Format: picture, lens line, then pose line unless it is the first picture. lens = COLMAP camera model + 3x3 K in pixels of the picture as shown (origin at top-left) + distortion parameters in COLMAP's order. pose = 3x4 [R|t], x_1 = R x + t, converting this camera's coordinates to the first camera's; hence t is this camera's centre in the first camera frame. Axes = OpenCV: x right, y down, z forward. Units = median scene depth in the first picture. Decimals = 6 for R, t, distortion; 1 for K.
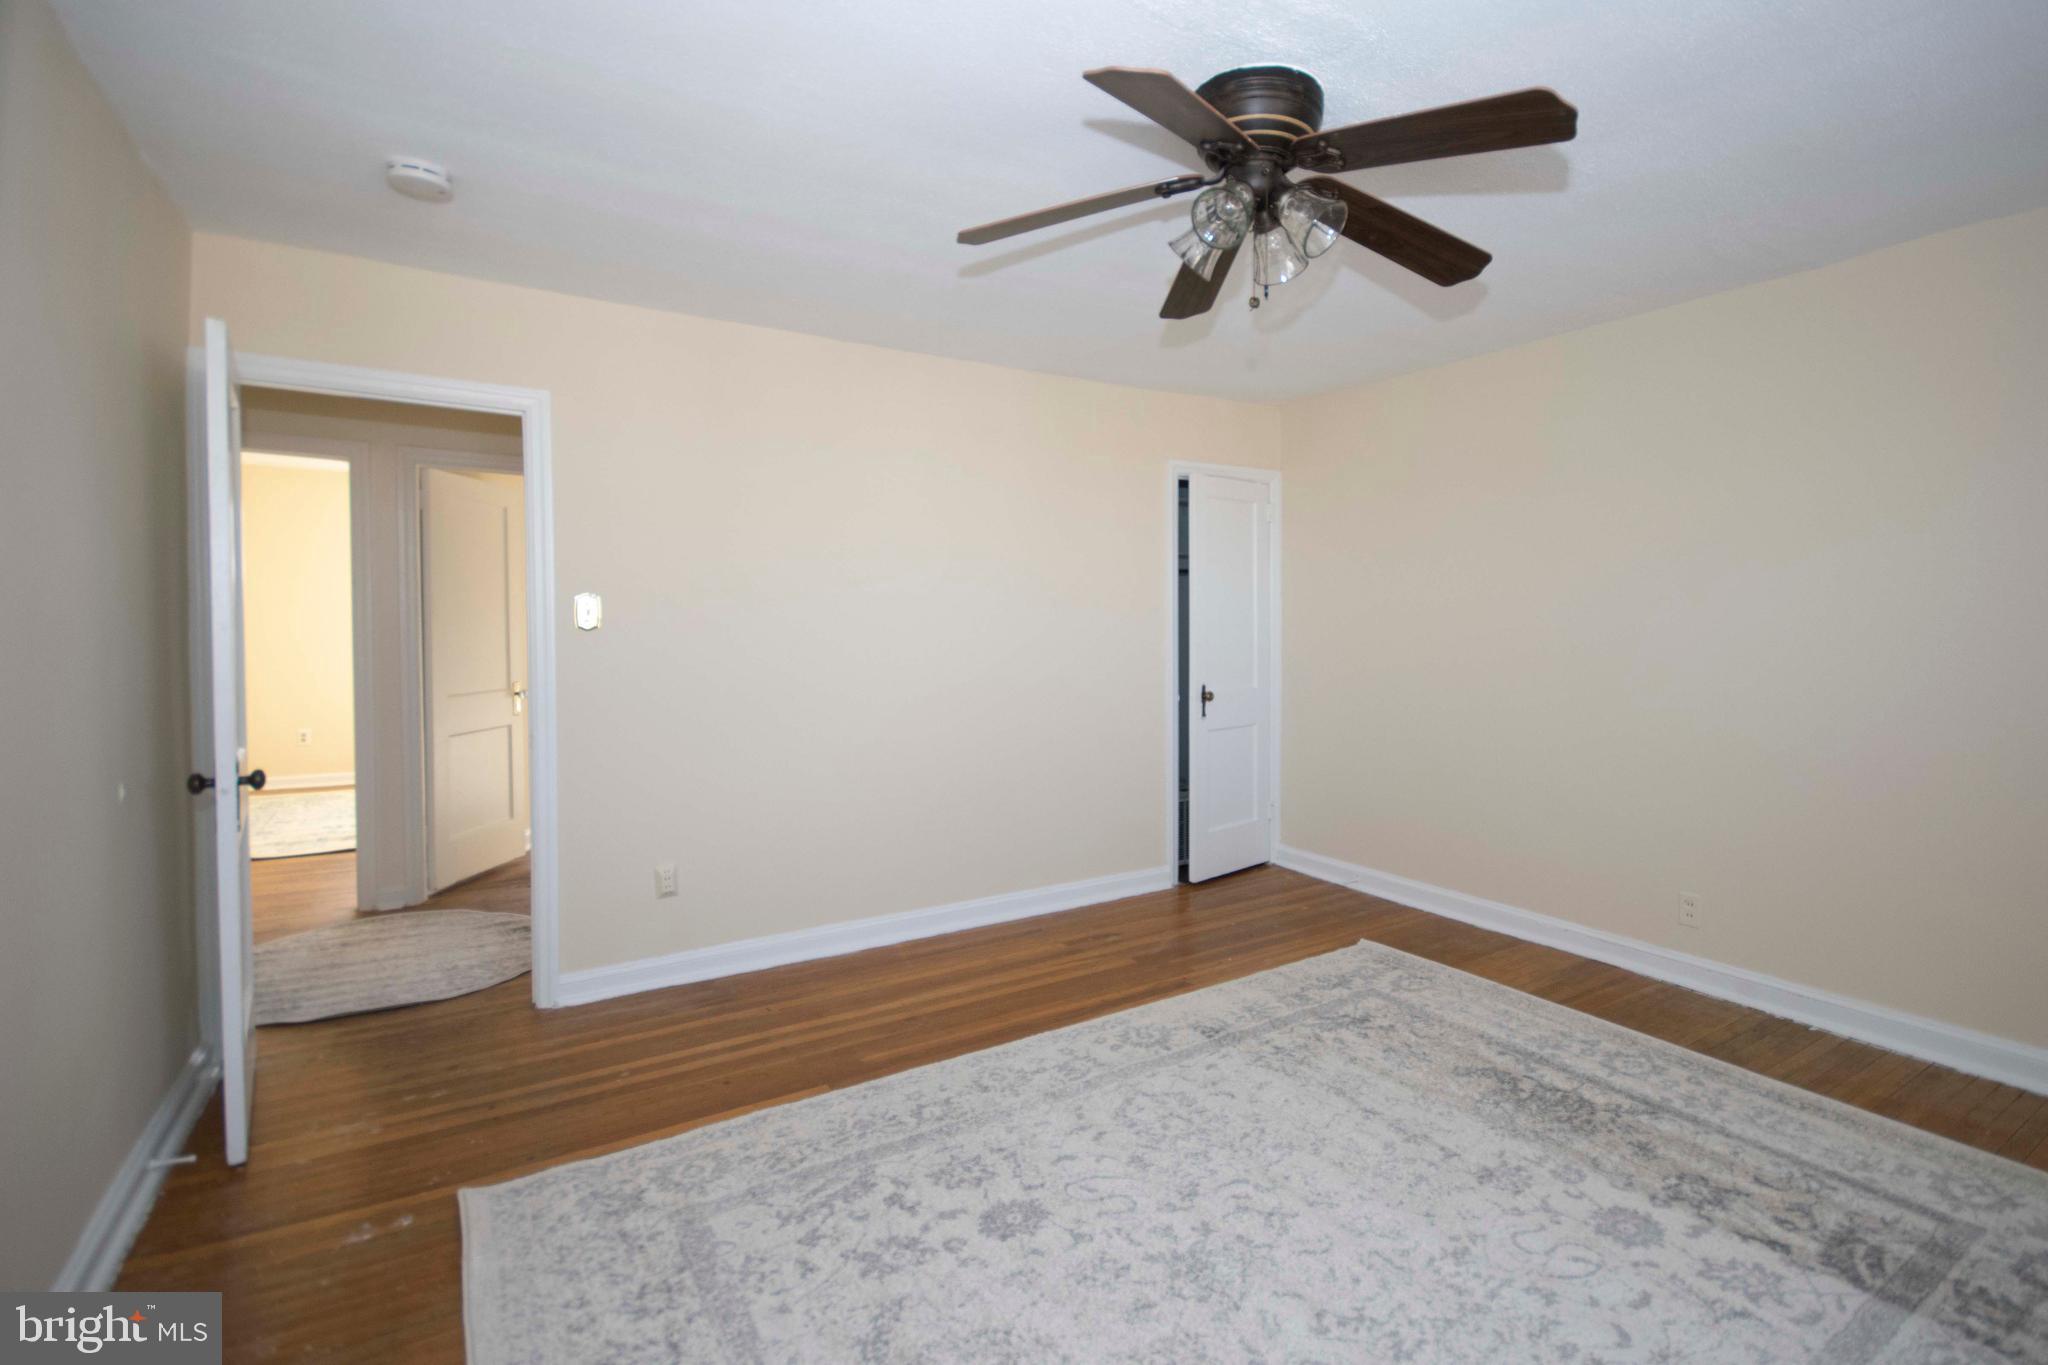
lens RADIAL K [[954.4, 0, 1093.4], [0, 954.4, 654.0], [0, 0, 1]] dist [-0.004198, -0.001031]
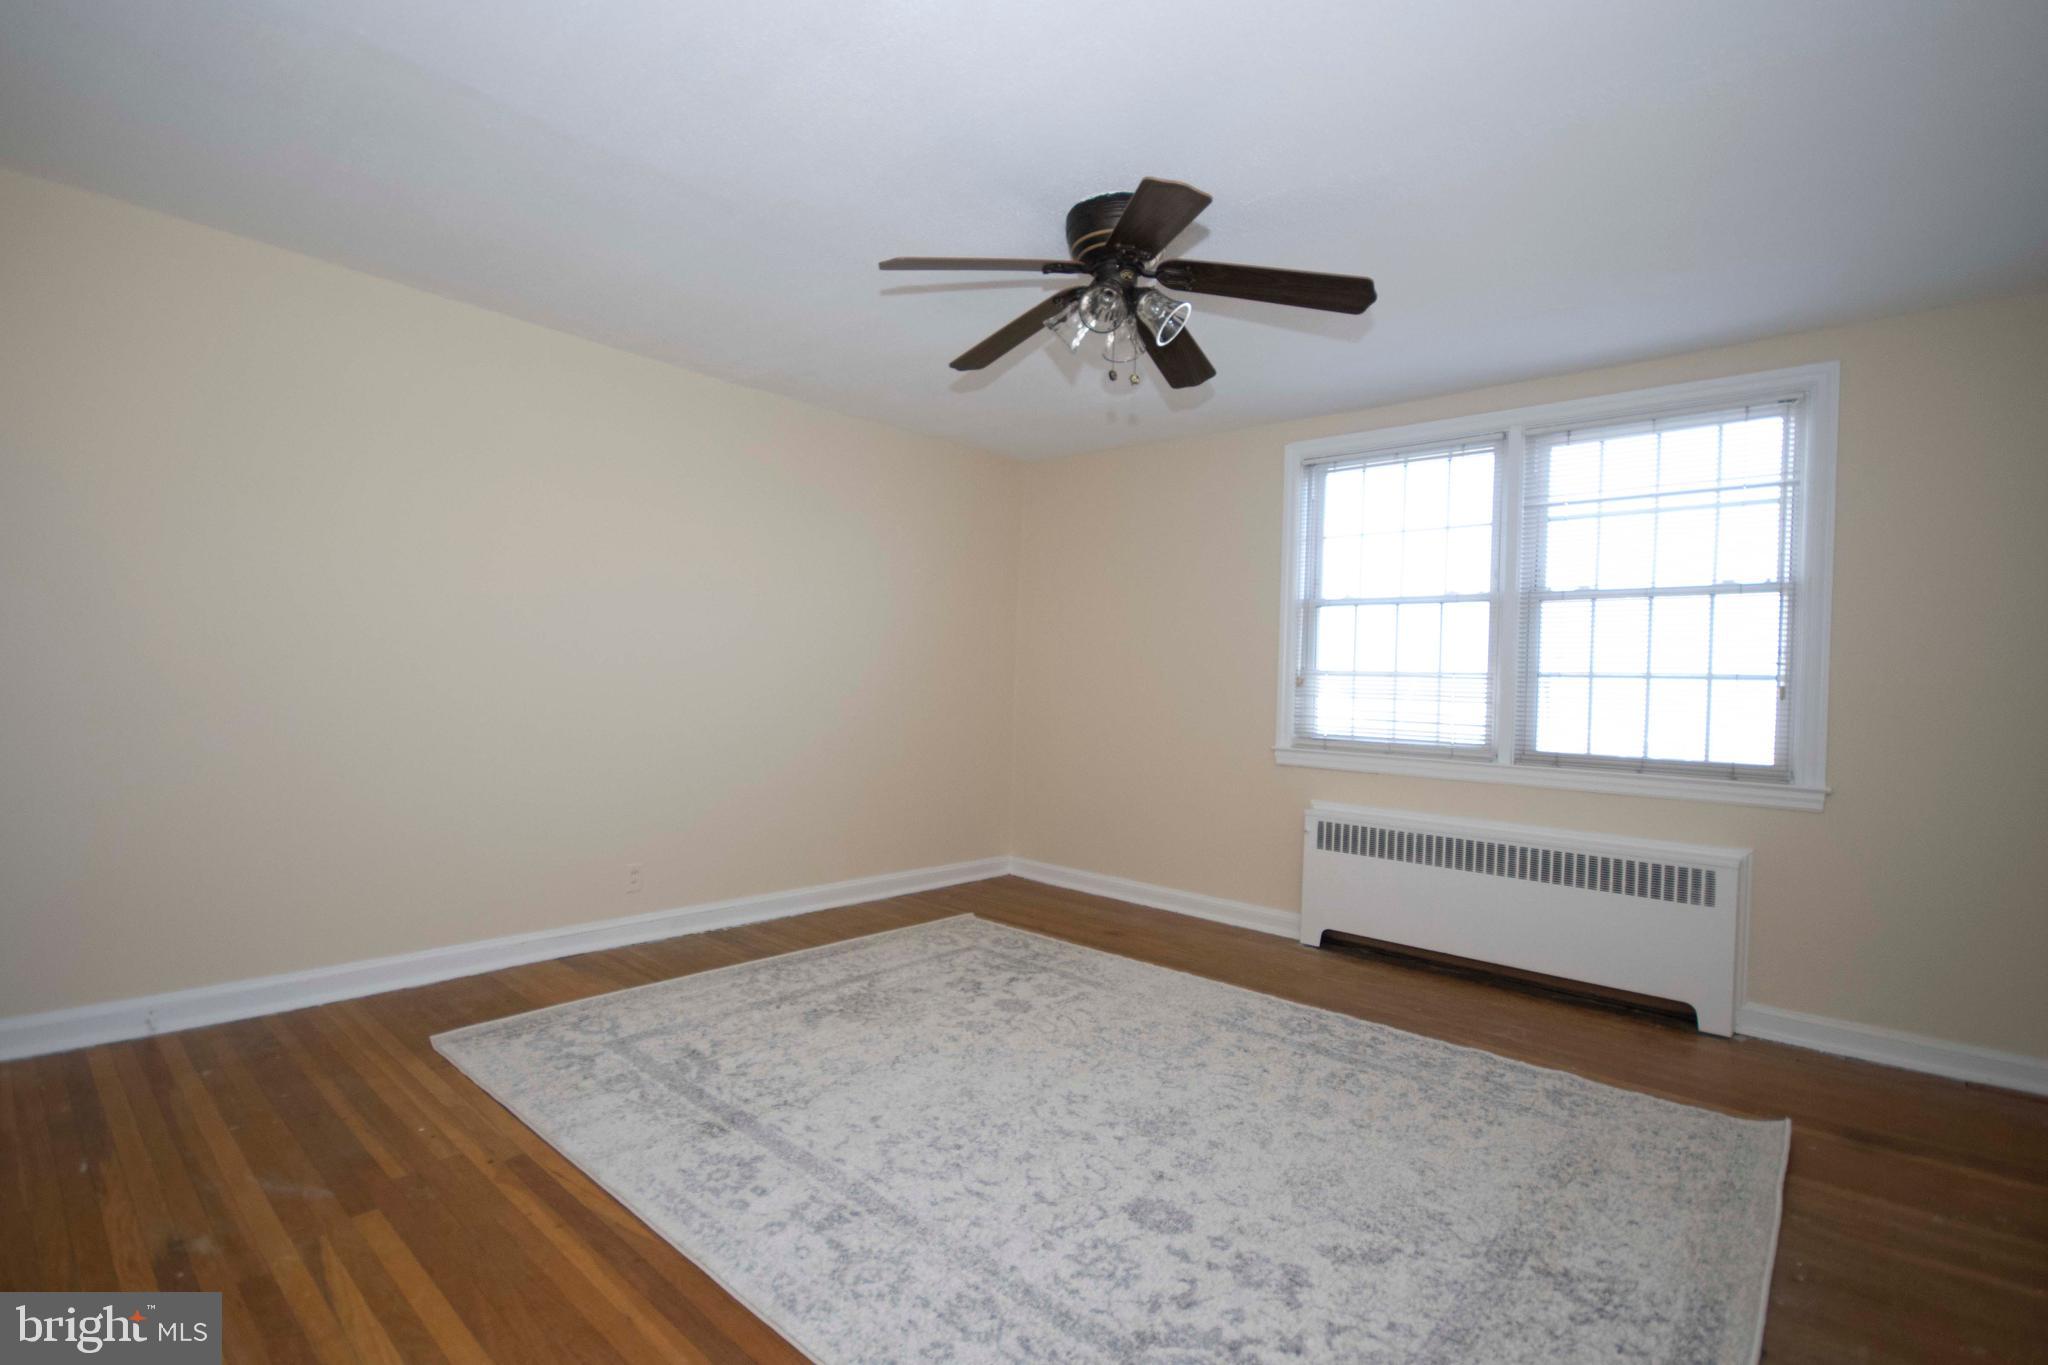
lens RADIAL K [[920.3, 0, 1024.0], [0, 920.3, 682.5], [0, 0, 1]] dist [-0.000754, 0.000054]
pose [[-0.256138, -0.008452, 0.966603, -0.765695], [-0.010120, 0.999930, 0.006062, 0.025462], [-0.966587, -0.008230, -0.256205, 1.092379]]
